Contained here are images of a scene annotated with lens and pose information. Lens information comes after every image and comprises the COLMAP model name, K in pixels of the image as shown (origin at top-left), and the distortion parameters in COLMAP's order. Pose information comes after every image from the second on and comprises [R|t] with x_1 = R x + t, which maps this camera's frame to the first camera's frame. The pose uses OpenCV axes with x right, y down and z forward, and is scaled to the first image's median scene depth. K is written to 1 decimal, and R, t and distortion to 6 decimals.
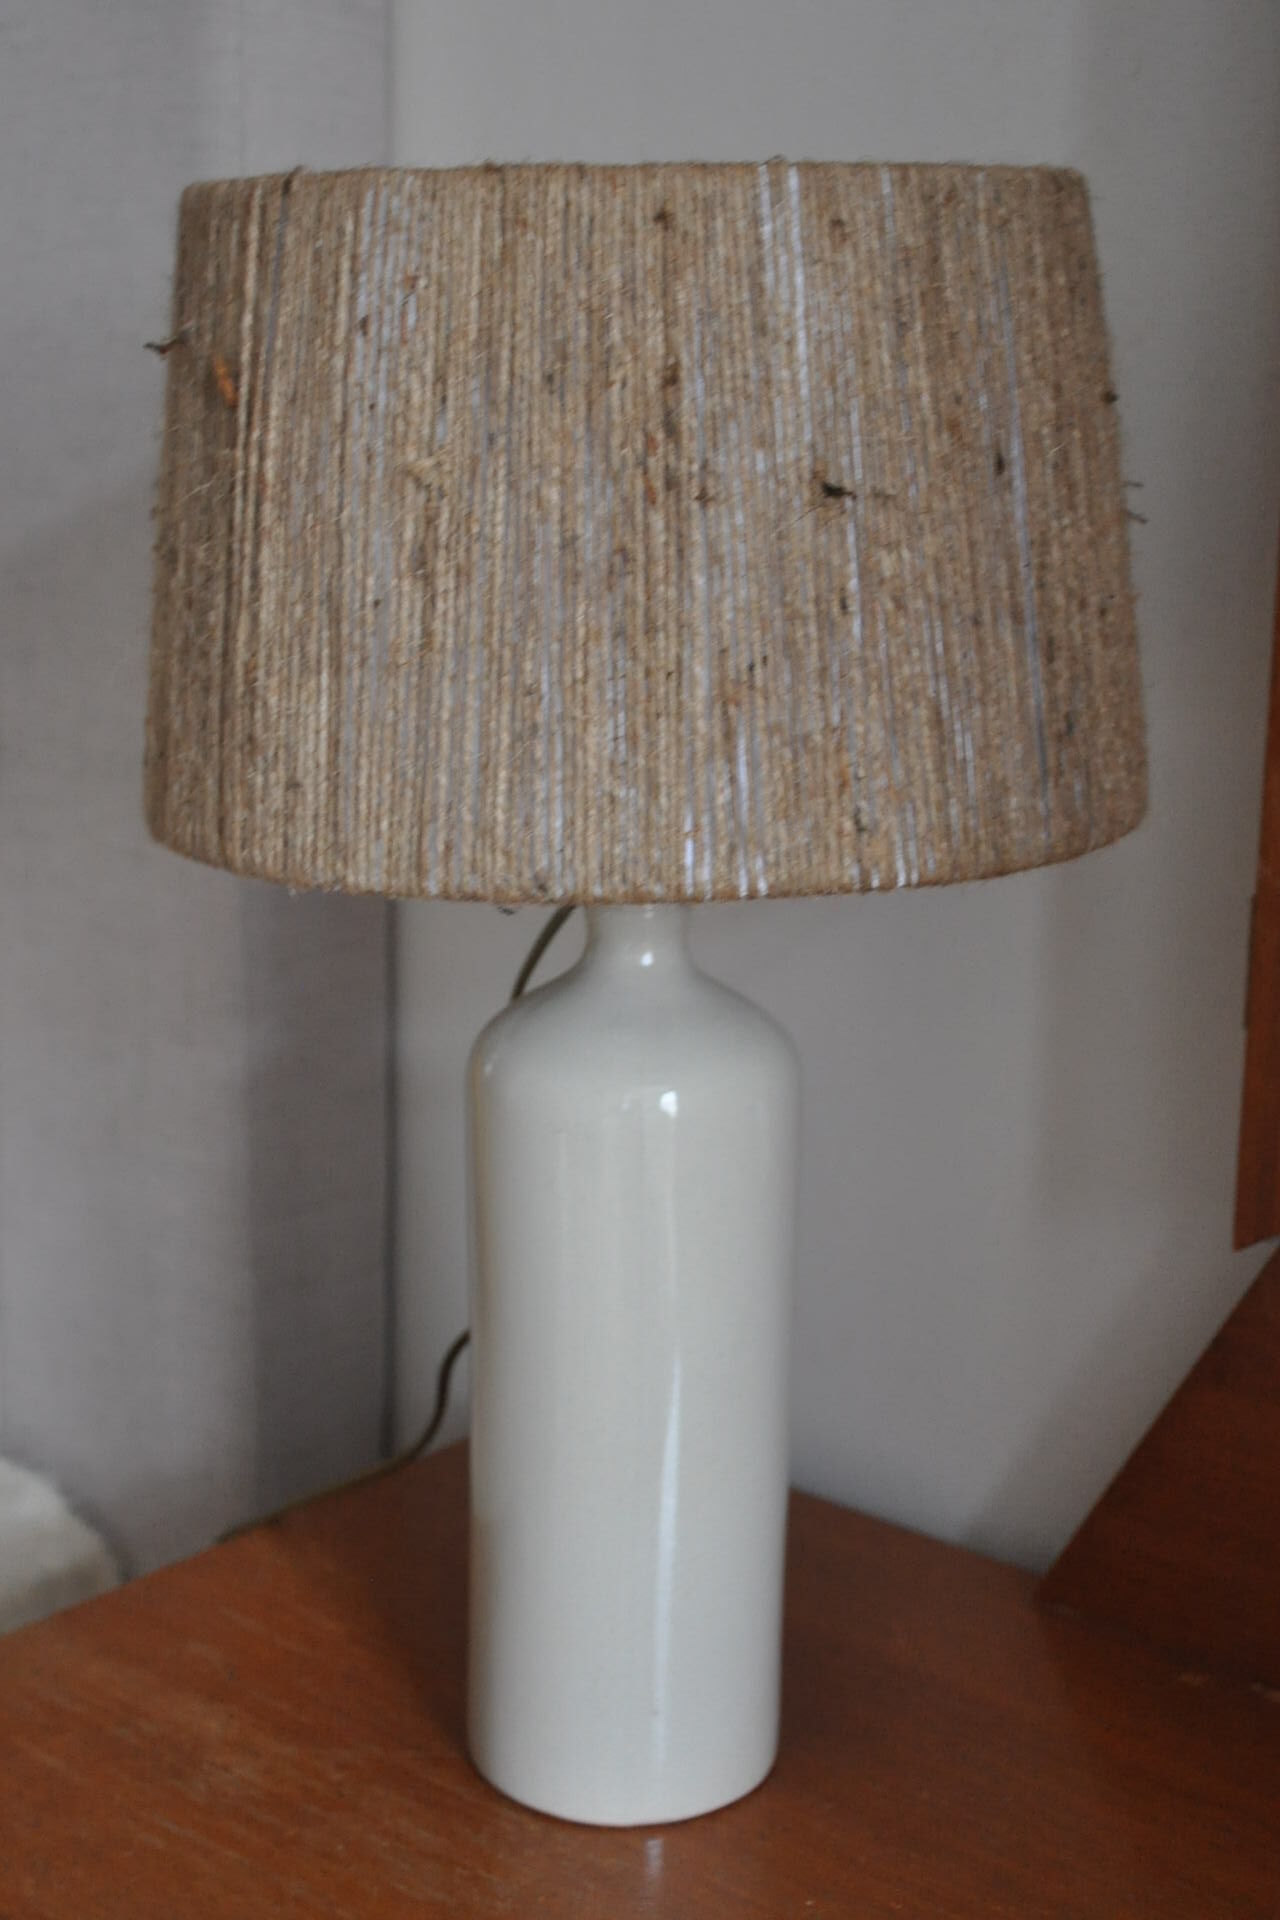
lens RADIAL K [[2824.7, 0, 621.5], [0, 2824.7, 979.2], [0, 0, 1]] dist [0.073112, 0.000000]
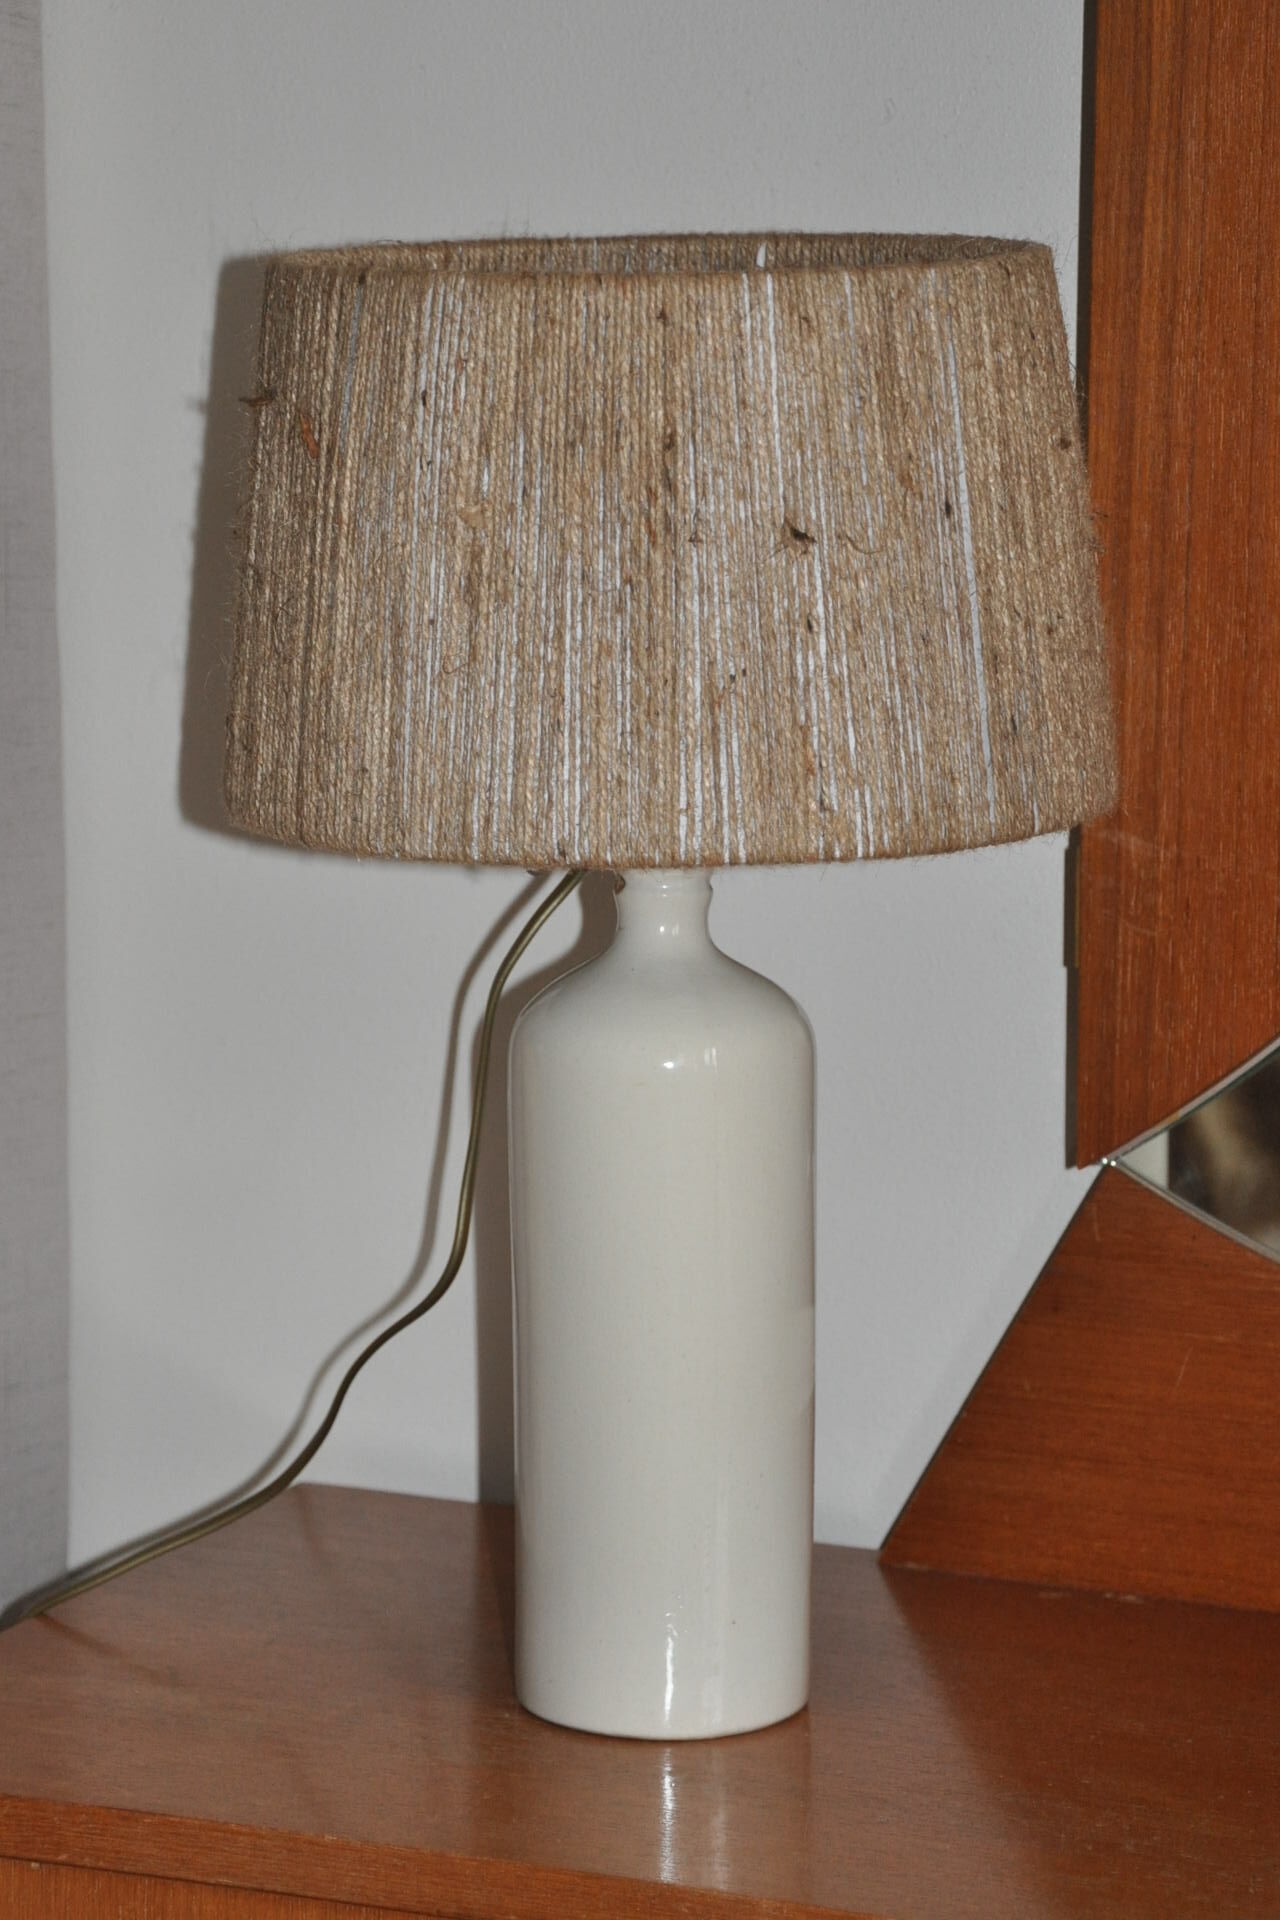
lens RADIAL K [[5191.0, 0, 640.6], [0, 5191.0, 994.9], [0, 0, 1]] dist [0.544756, 0.000000]
pose [[0.999002, 0.008696, -0.043801, 0.105969], [-0.010730, 0.998865, -0.046414, 0.134455], [0.043348, 0.046837, 0.997962, -1.261834]]
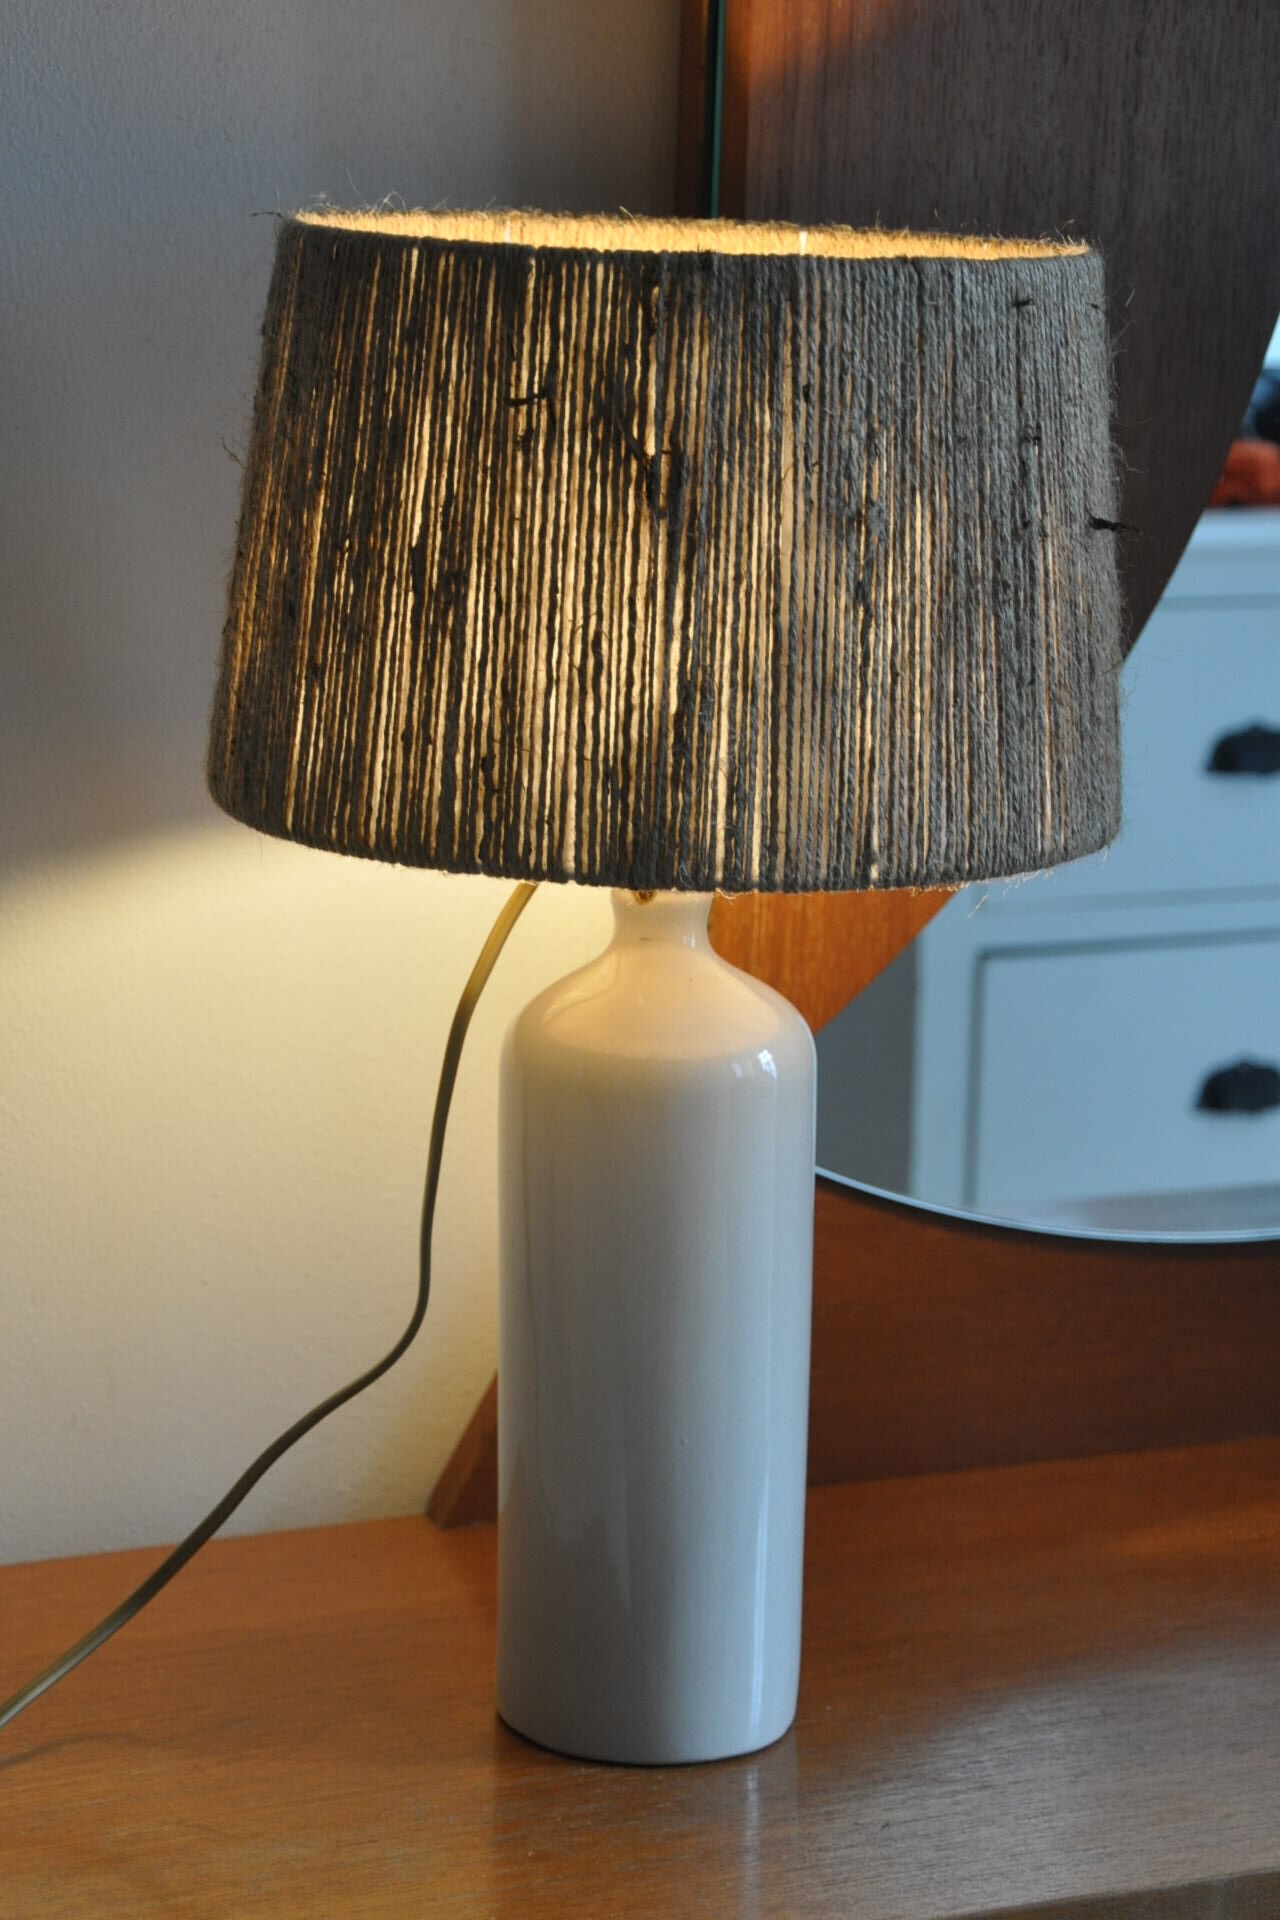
lens RADIAL K [[3925.7, 0, 612.3], [0, 3925.7, 966.1], [0, 0, 1]] dist [0.267686, 0.000000]
pose [[0.703374, -0.112011, 0.701939, -1.291874], [0.112962, 0.992571, 0.045195, -0.083075], [-0.701787, 0.047503, 0.710802, -0.060896]]
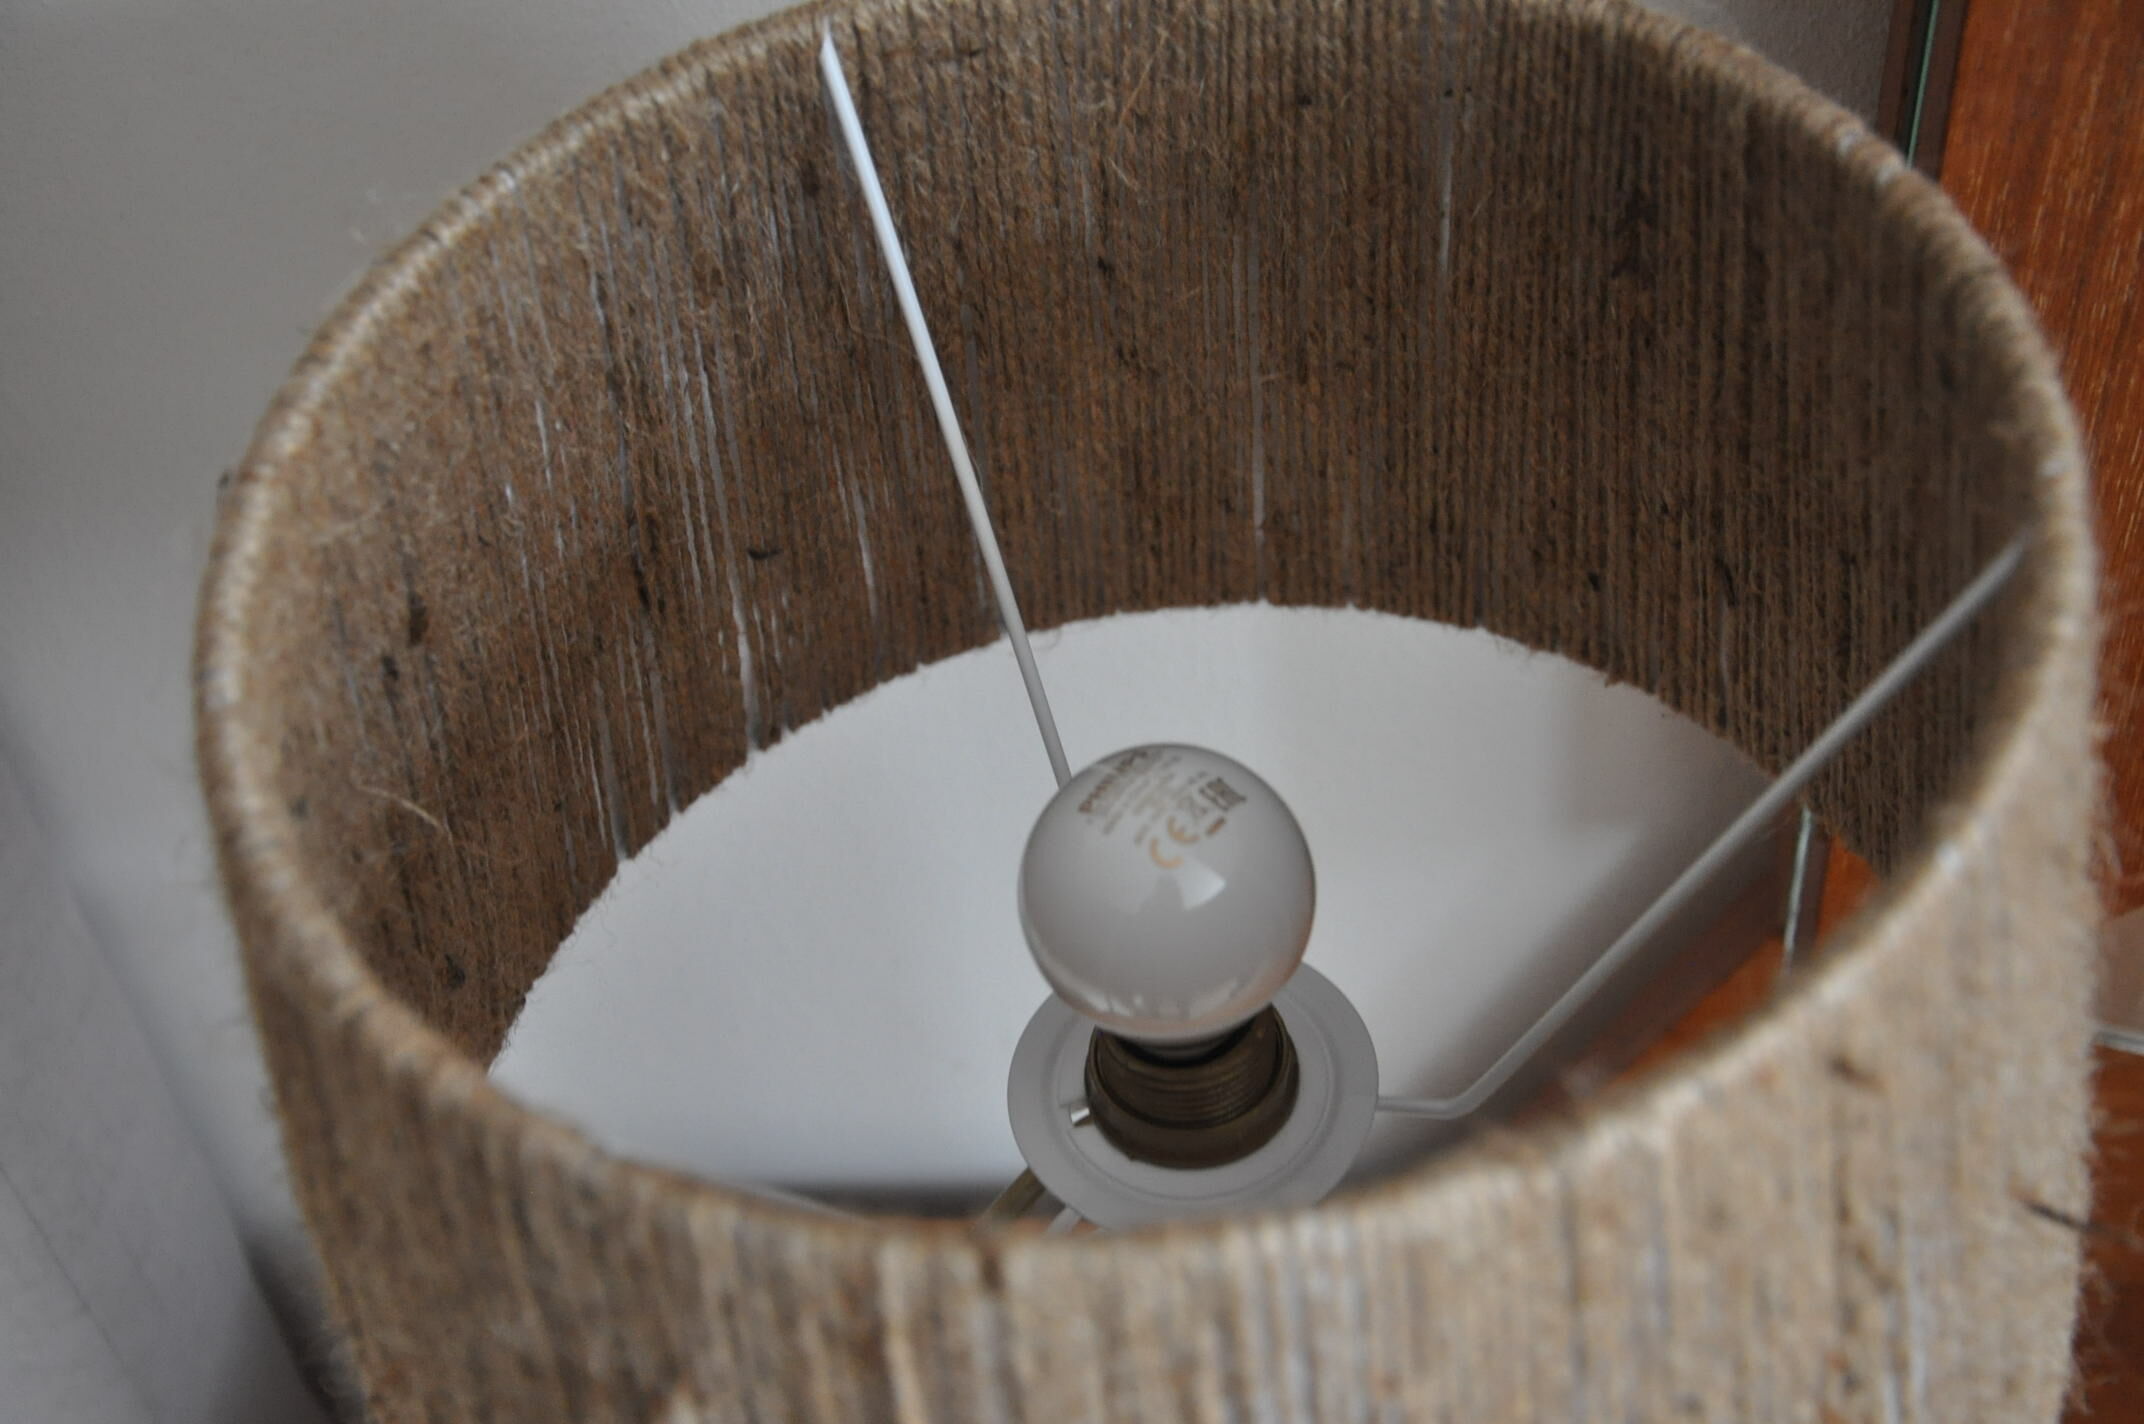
lens RADIAL K [[3054.1, 0, 1068.7], [0, 3054.1, 731.8], [0, 0, 1]] dist [0.130193, 0.000000]
pose [[0.788513, -0.501610, 0.355858, -0.239139], [0.231674, 0.778249, 0.583658, -0.631597], [-0.569714, -0.377779, 0.729869, 0.701456]]
